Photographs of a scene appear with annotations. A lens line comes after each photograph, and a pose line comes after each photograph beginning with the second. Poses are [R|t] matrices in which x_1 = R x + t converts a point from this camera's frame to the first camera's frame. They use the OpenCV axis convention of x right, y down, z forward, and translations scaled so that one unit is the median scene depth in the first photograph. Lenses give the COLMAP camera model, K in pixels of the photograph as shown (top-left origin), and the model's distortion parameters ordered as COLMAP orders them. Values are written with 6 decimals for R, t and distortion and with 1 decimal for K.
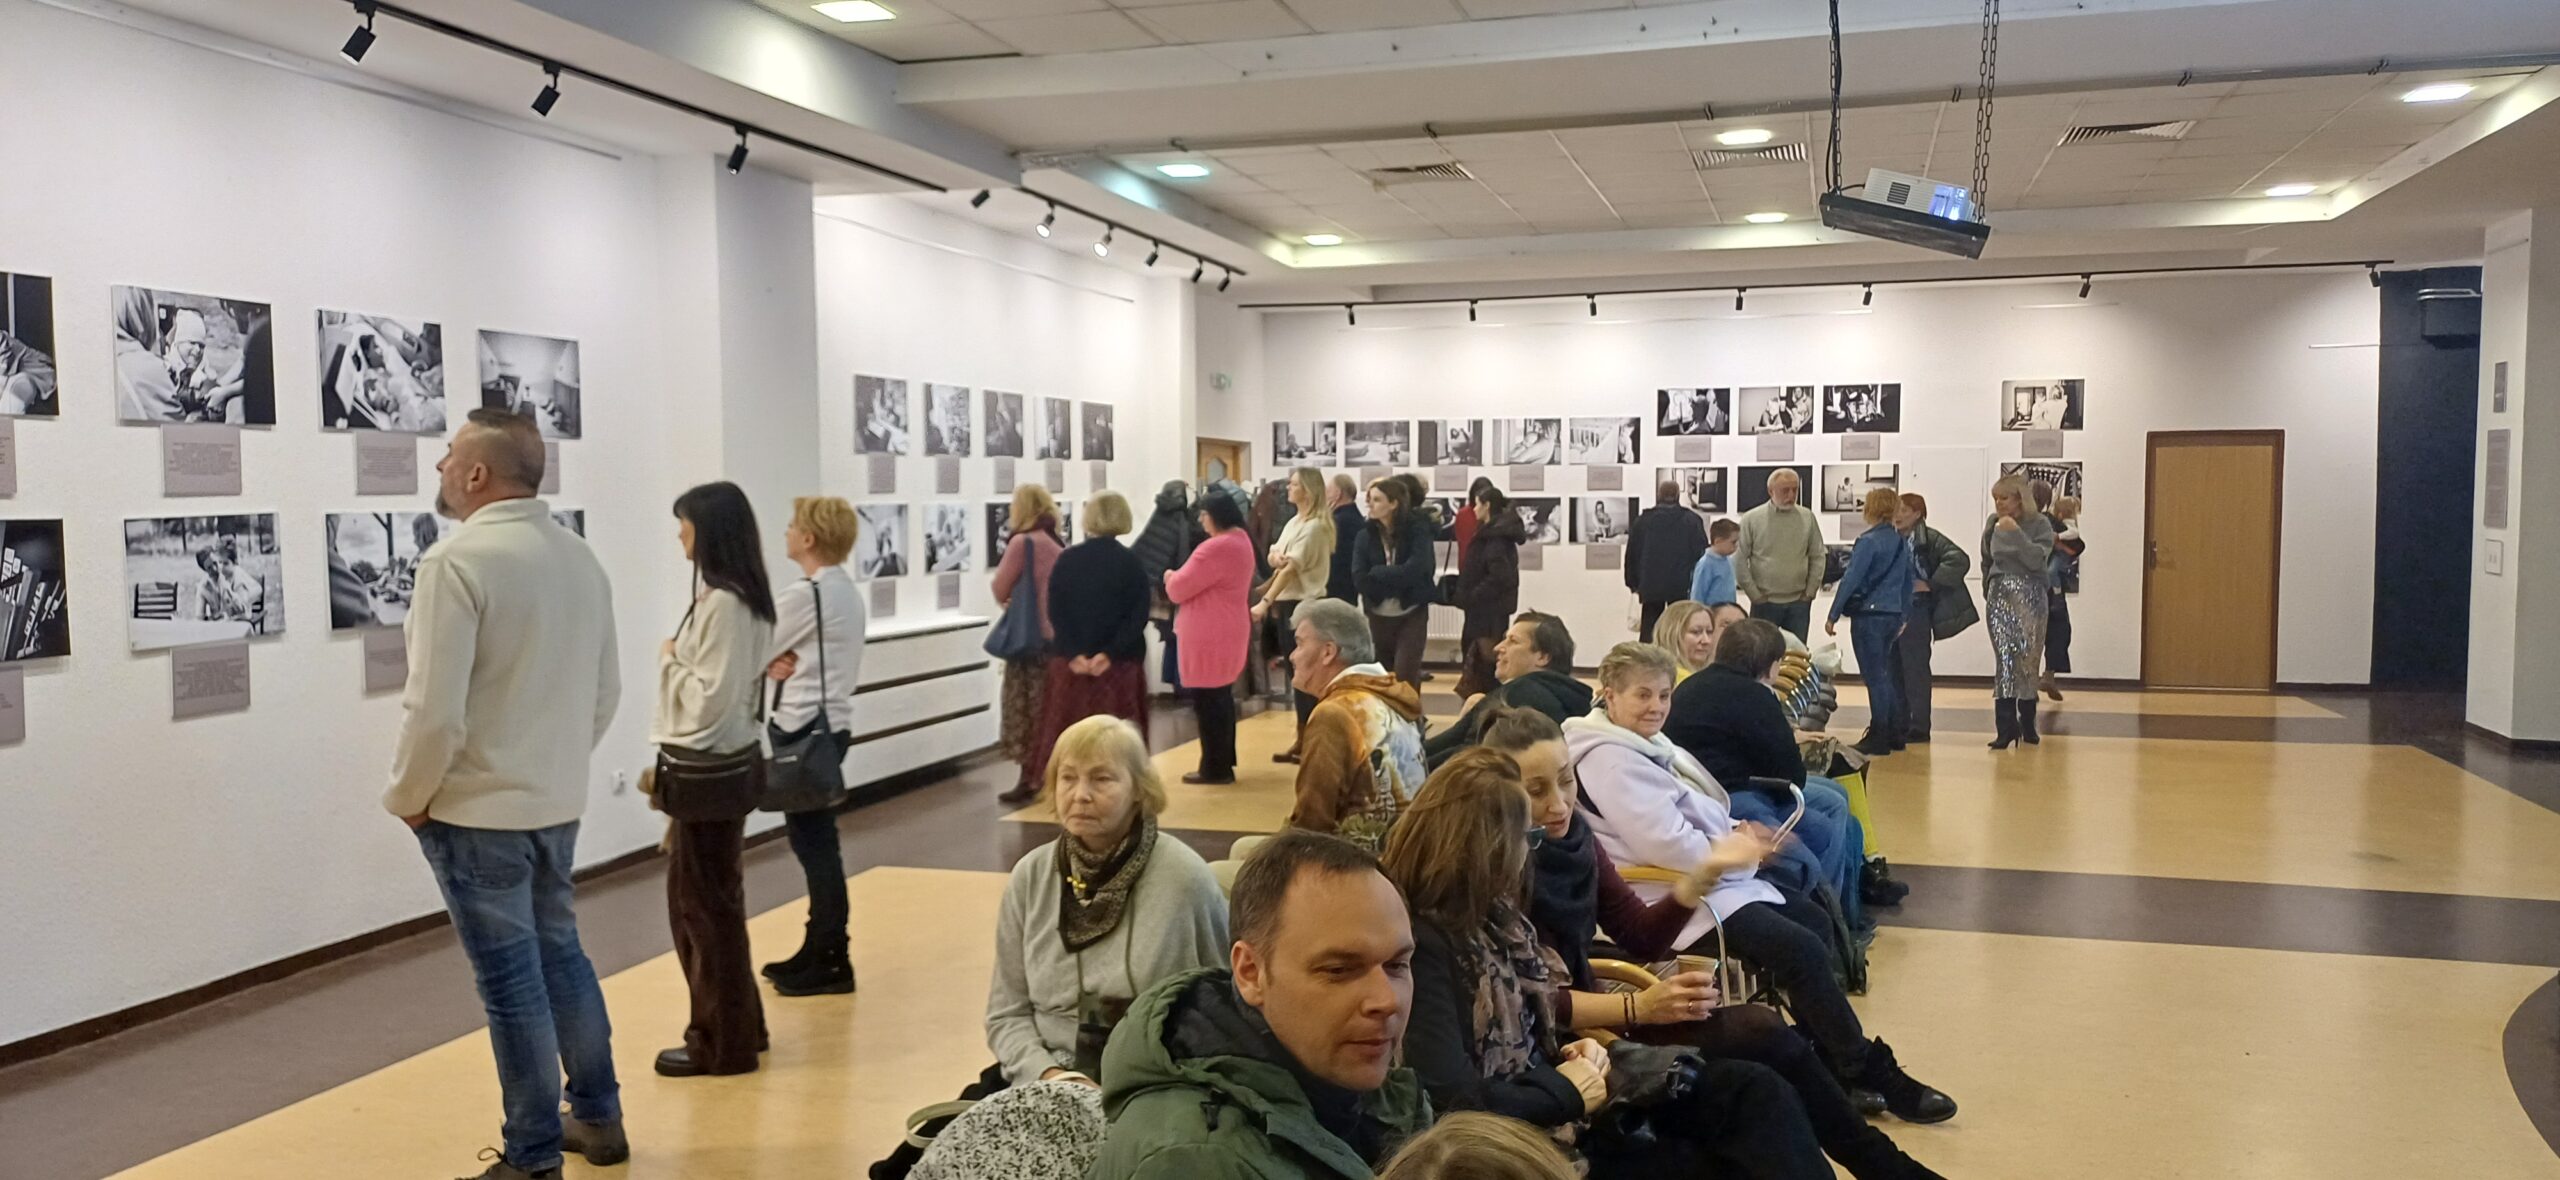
lens RADIAL K [[1901.1, 0, 1267.9], [0, 1901.1, 591.1], [0, 0, 1]] dist [0.070192, -0.045816]
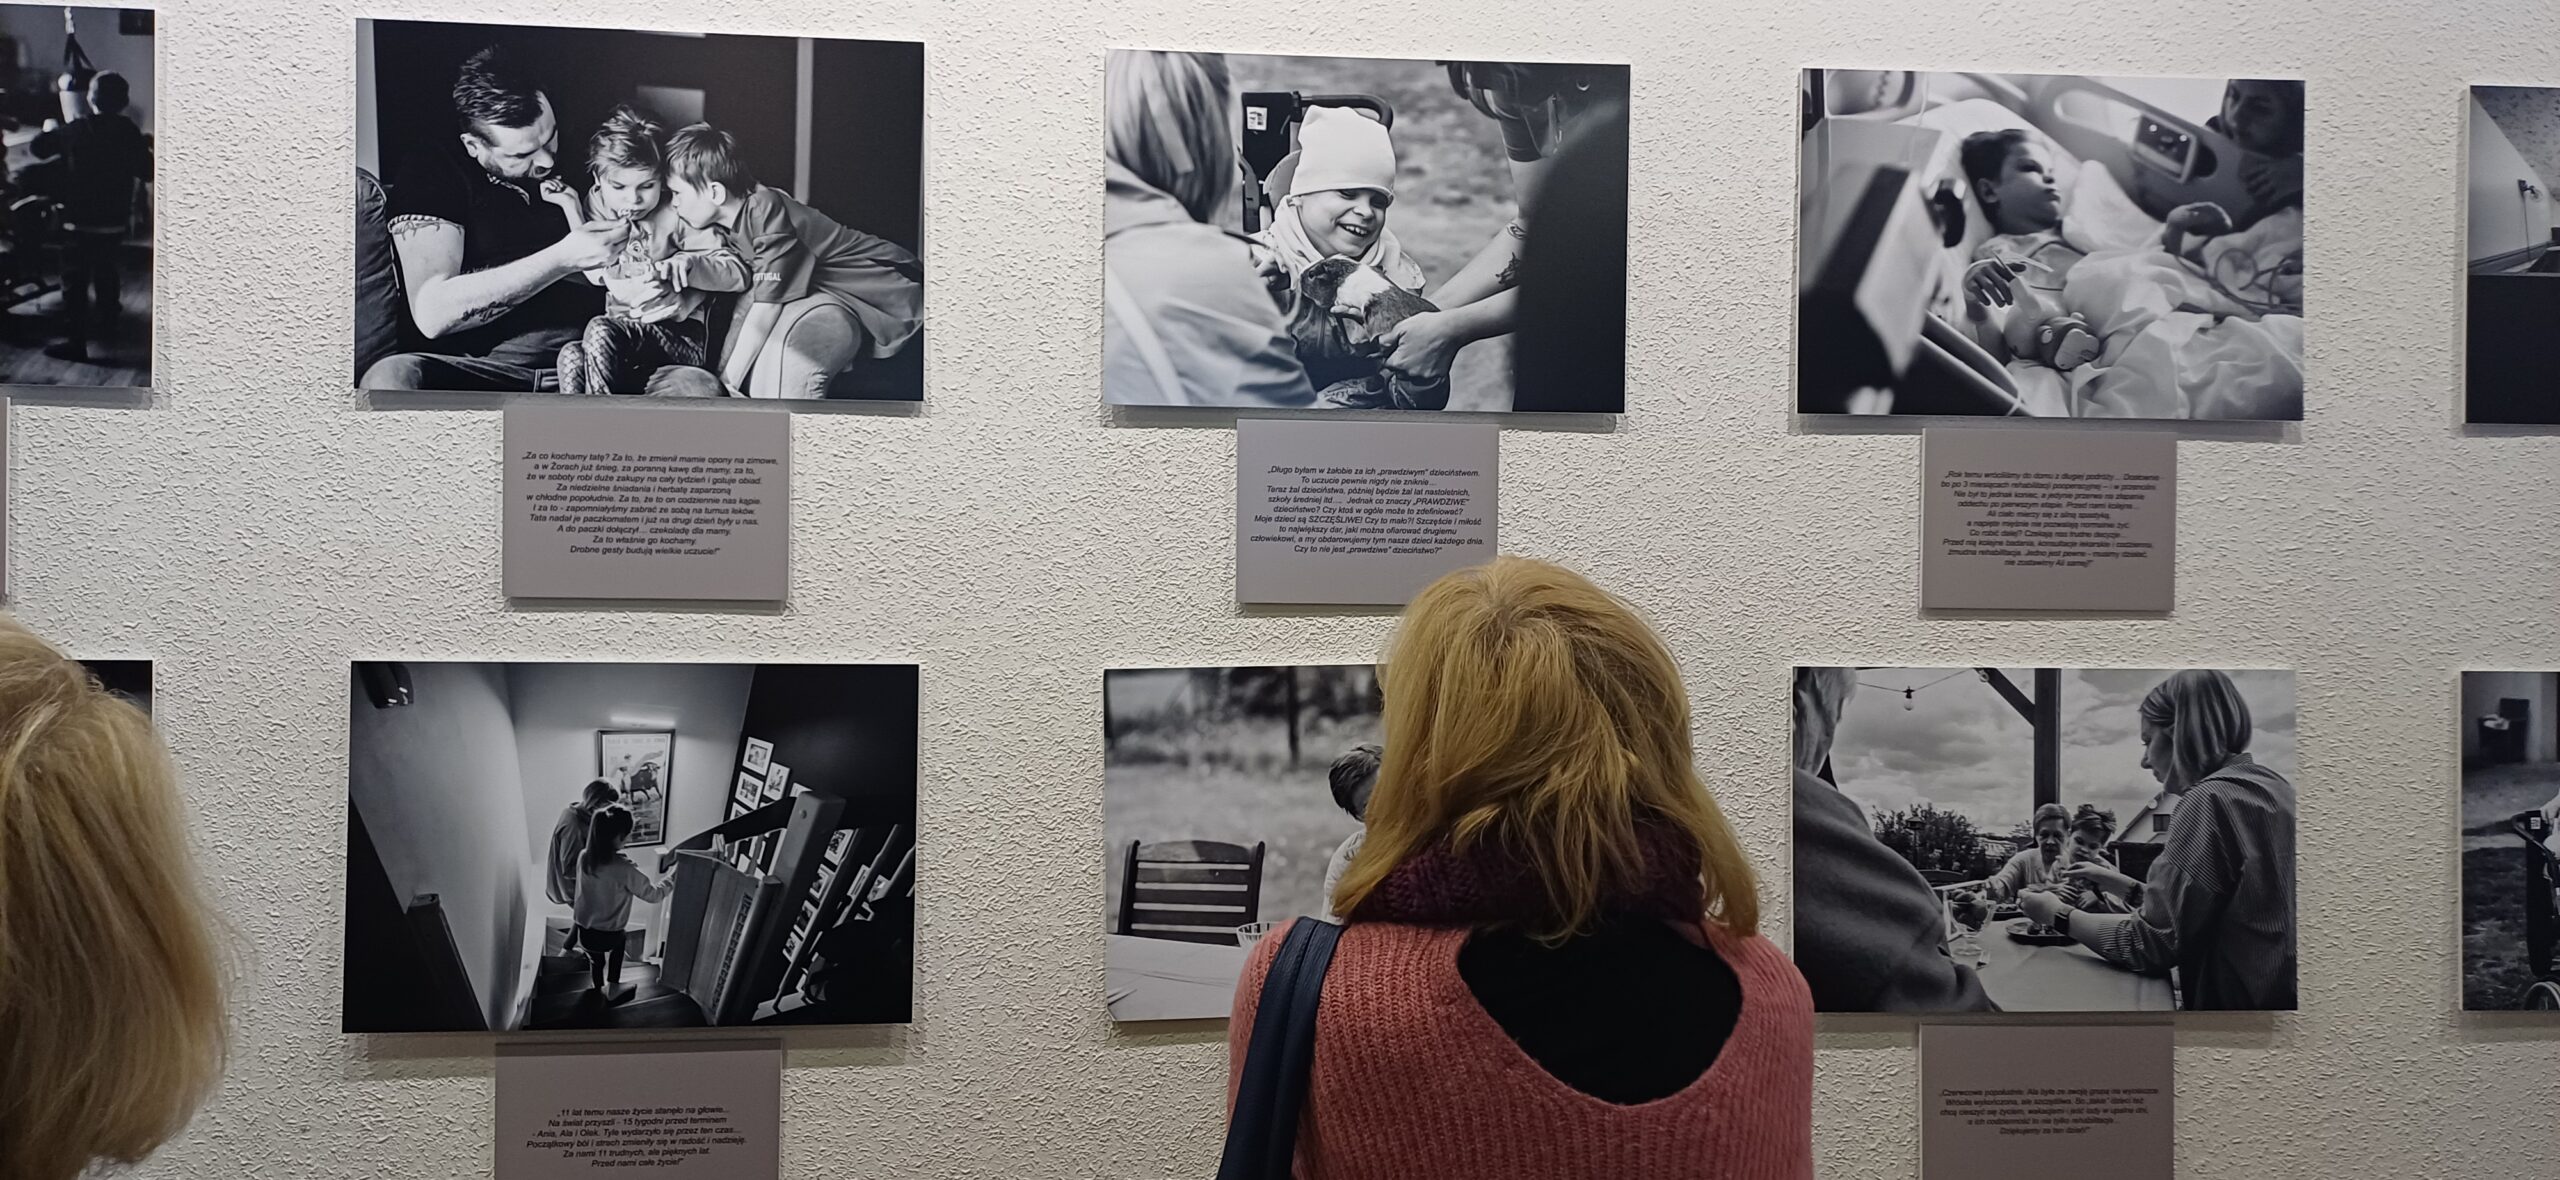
lens RADIAL K [[1901.1, 0, 1268.0], [0, 1901.1, 575.6], [0, 0, 1]] dist [0.070192, -0.045816]
pose [[0.350105, 0.014822, -0.936593, -0.200850], [-0.060964, 0.998115, -0.006993, -0.047509], [0.934725, 0.059547, 0.350349, 0.777299]]
